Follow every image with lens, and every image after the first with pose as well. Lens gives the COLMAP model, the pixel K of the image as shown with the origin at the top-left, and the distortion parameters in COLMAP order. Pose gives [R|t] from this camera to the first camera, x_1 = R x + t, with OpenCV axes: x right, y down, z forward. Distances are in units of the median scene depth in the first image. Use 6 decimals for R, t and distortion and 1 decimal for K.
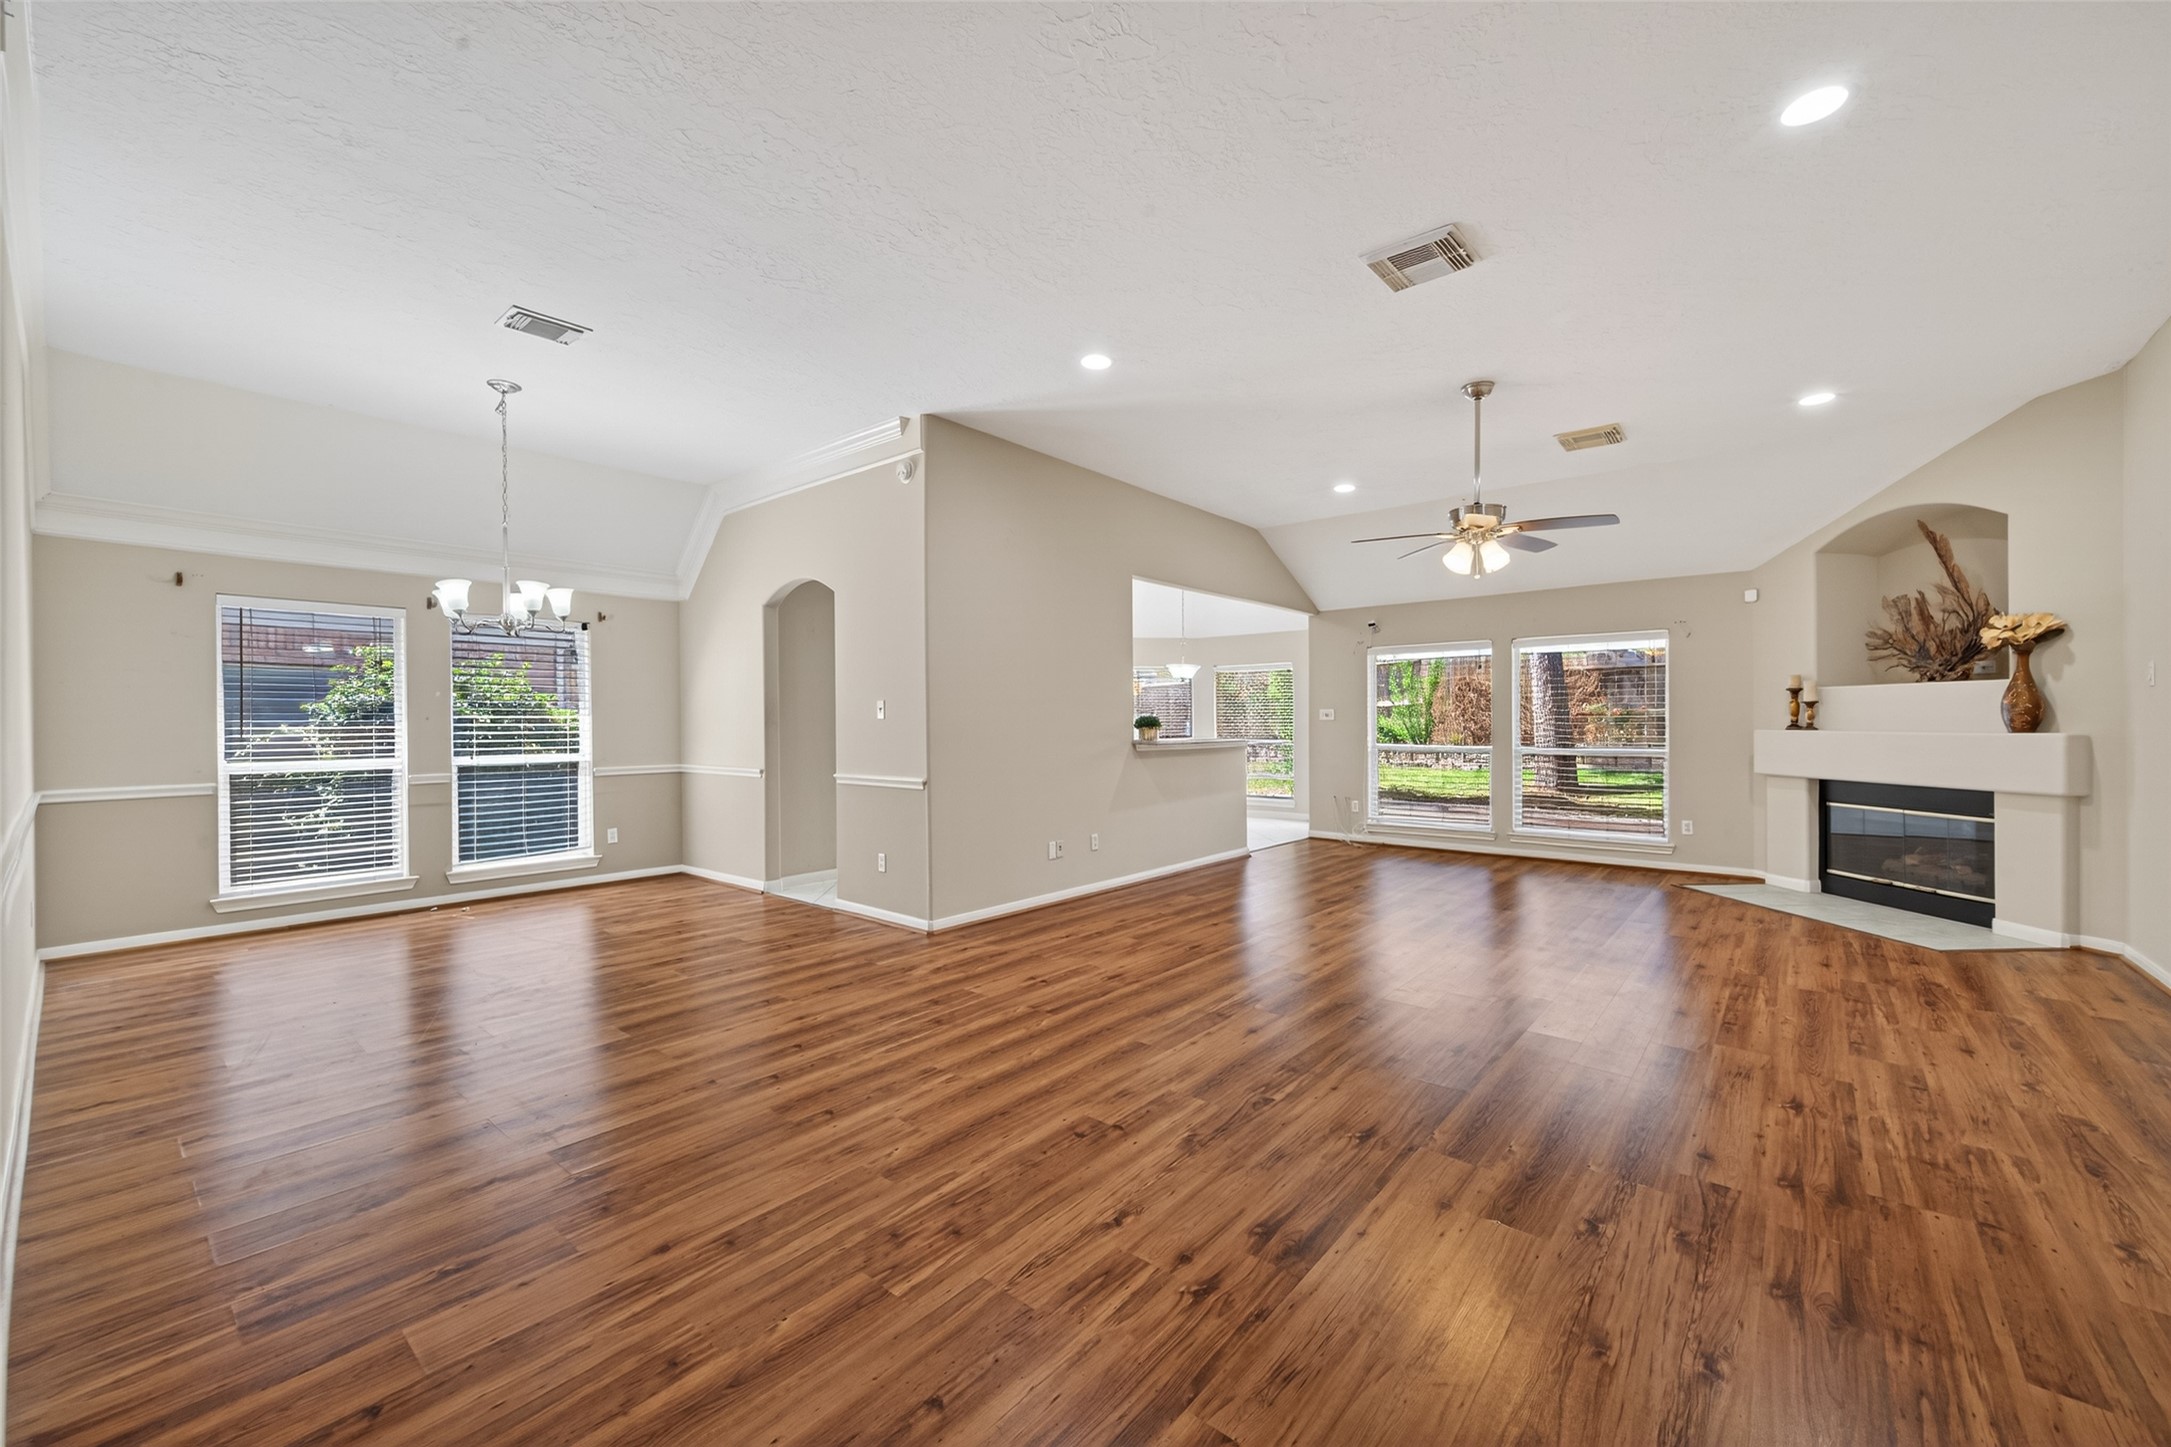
lens RADIAL K [[850.7, 0, 1084.5], [0, 850.7, 723.4], [0, 0, 1]] dist [0.009073, -0.002246]
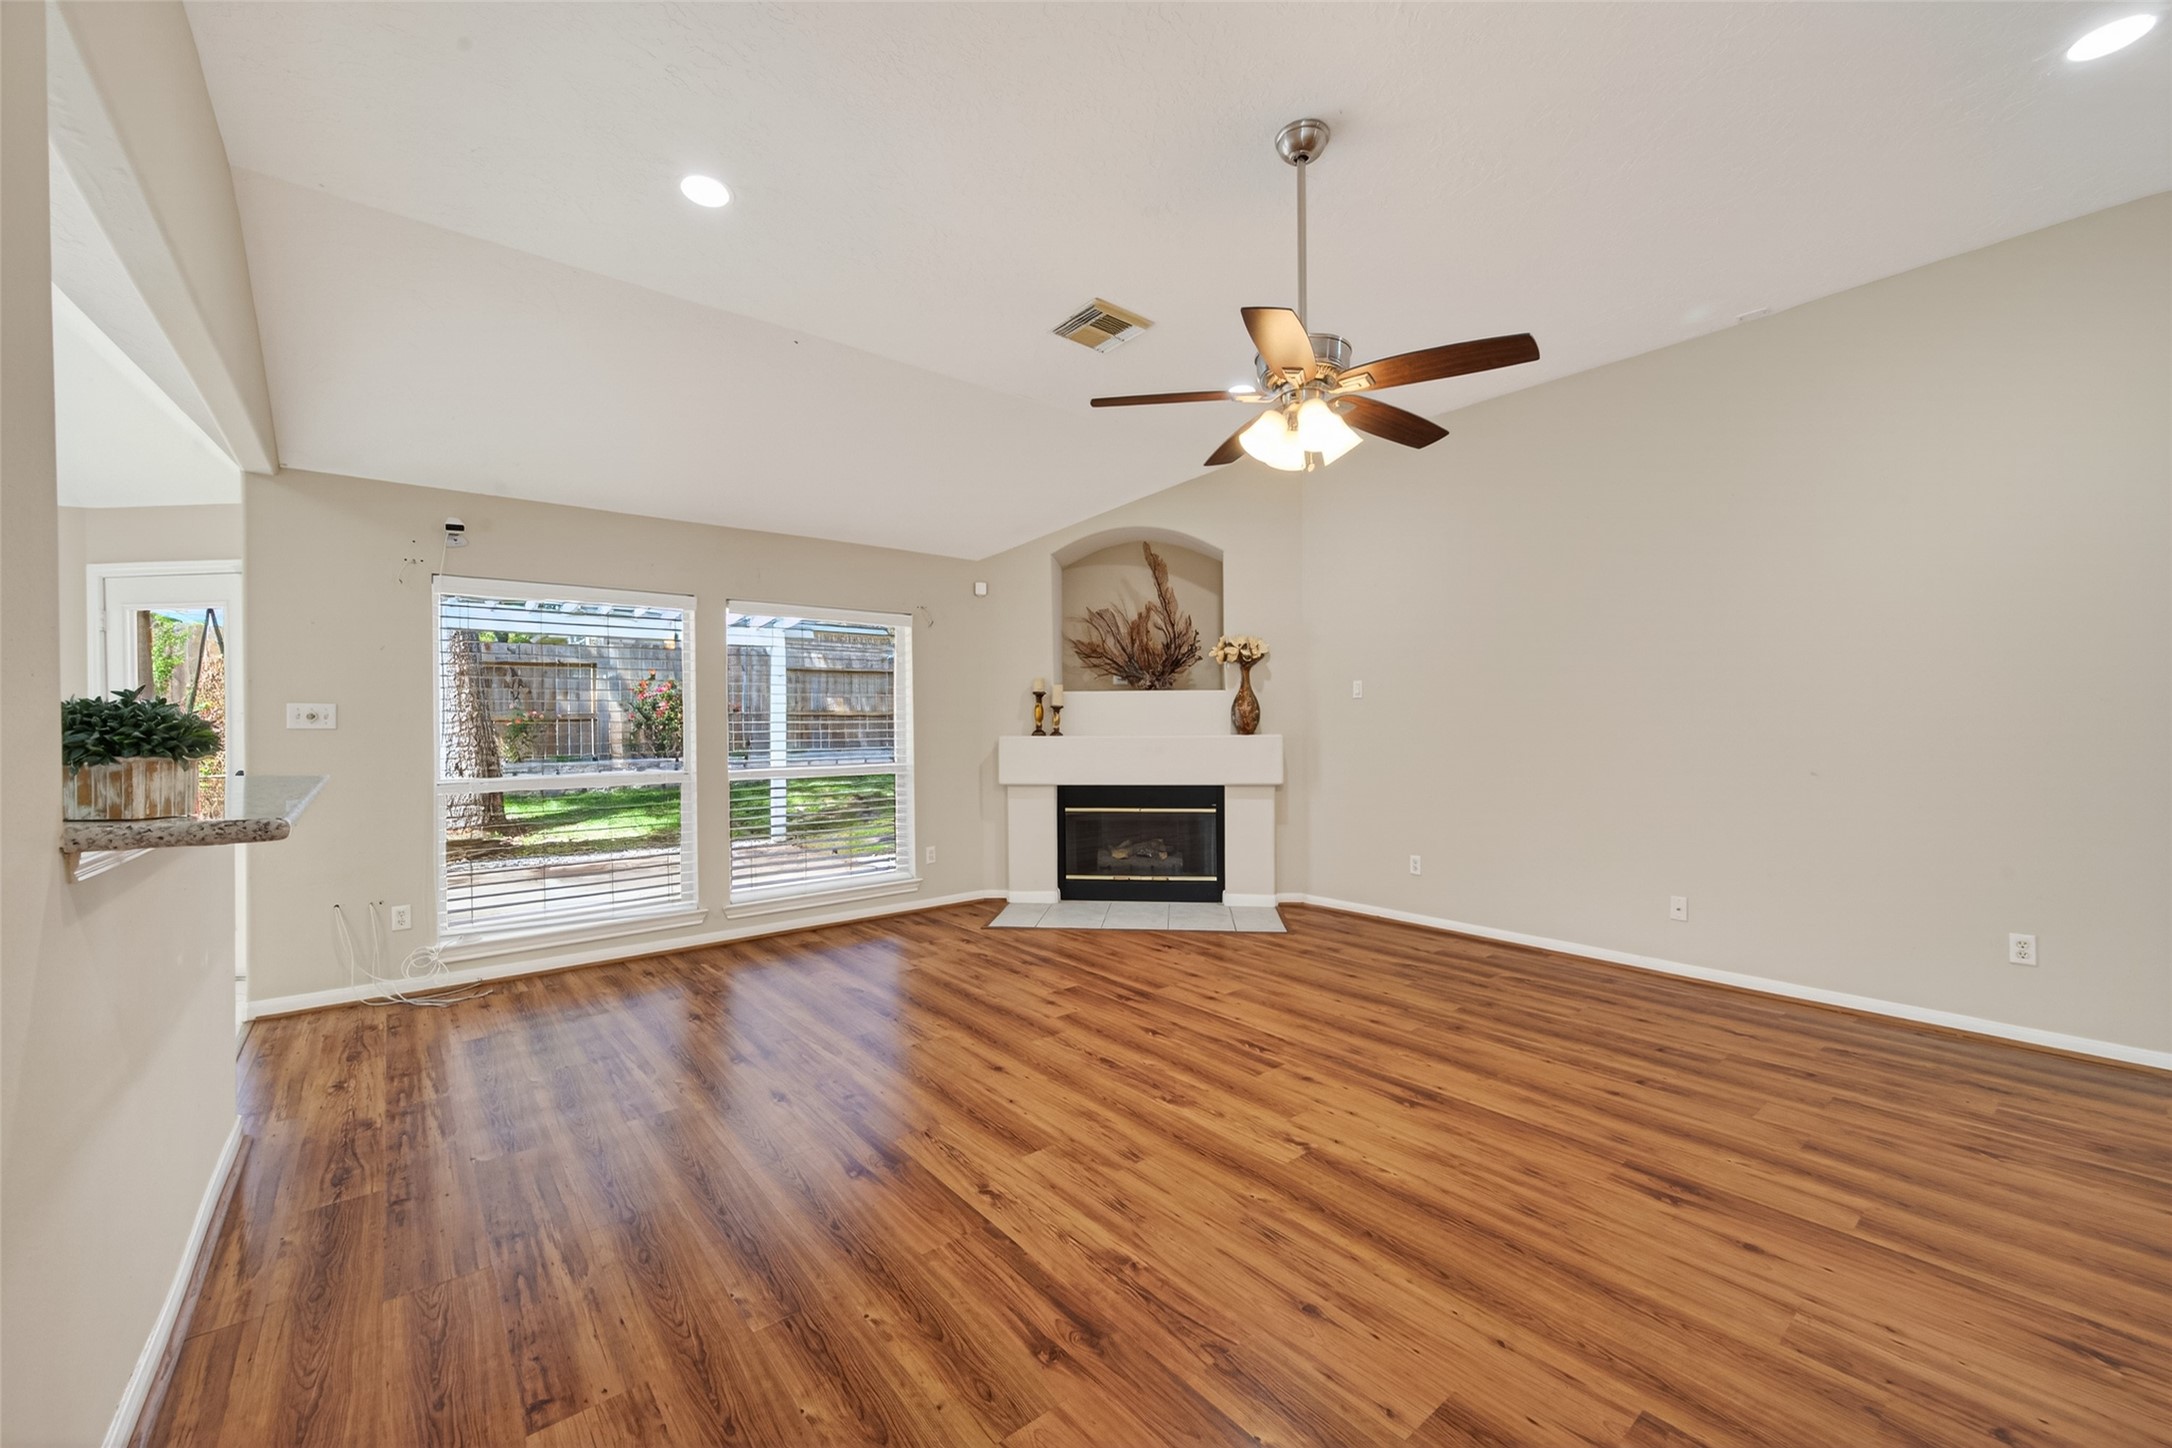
lens RADIAL K [[851.1, 0, 1095.3], [0, 851.1, 718.4], [0, 0, 1]] dist [0.009073, -0.002246]
pose [[0.179775, 0.008172, 0.983674, -0.115669], [0.010064, 0.999898, -0.010146, -0.001575], [-0.983656, 0.011723, 0.179674, 0.938899]]
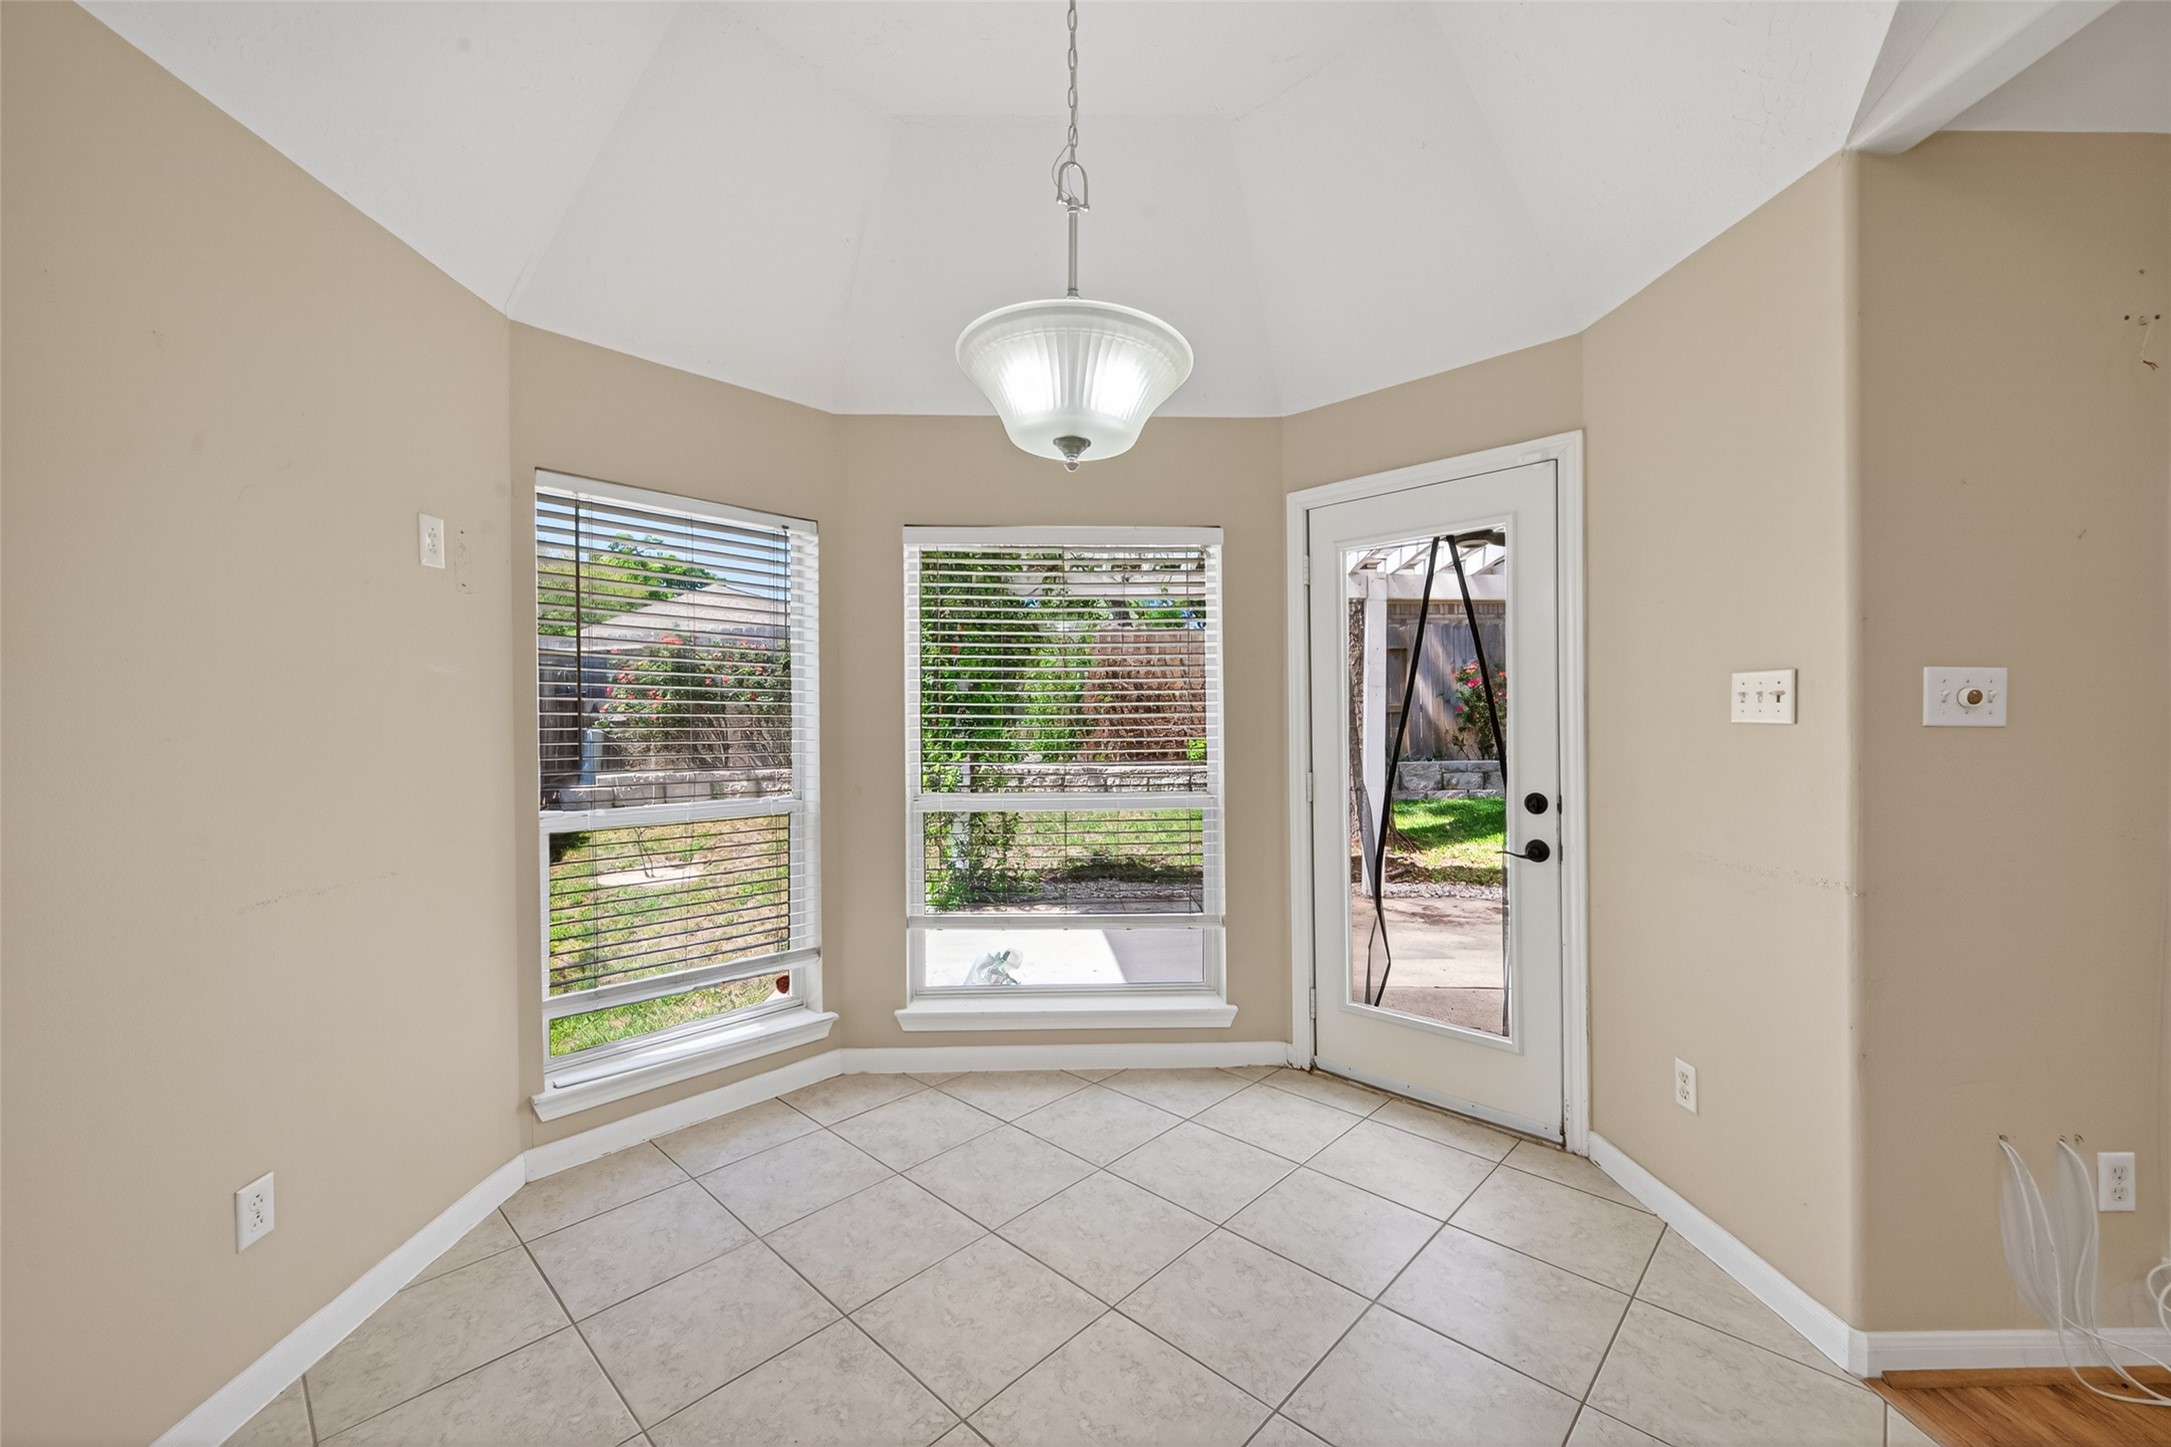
lens RADIAL K [[850.7, 0, 1088.1], [0, 850.7, 720.9], [0, 0, 1]] dist [0.009073, -0.002246]
pose [[0.745503, -0.000637, 0.666502, 0.033536], [0.004552, 0.999981, -0.004136, -0.009347], [-0.666487, 0.006117, 0.745492, 1.729707]]
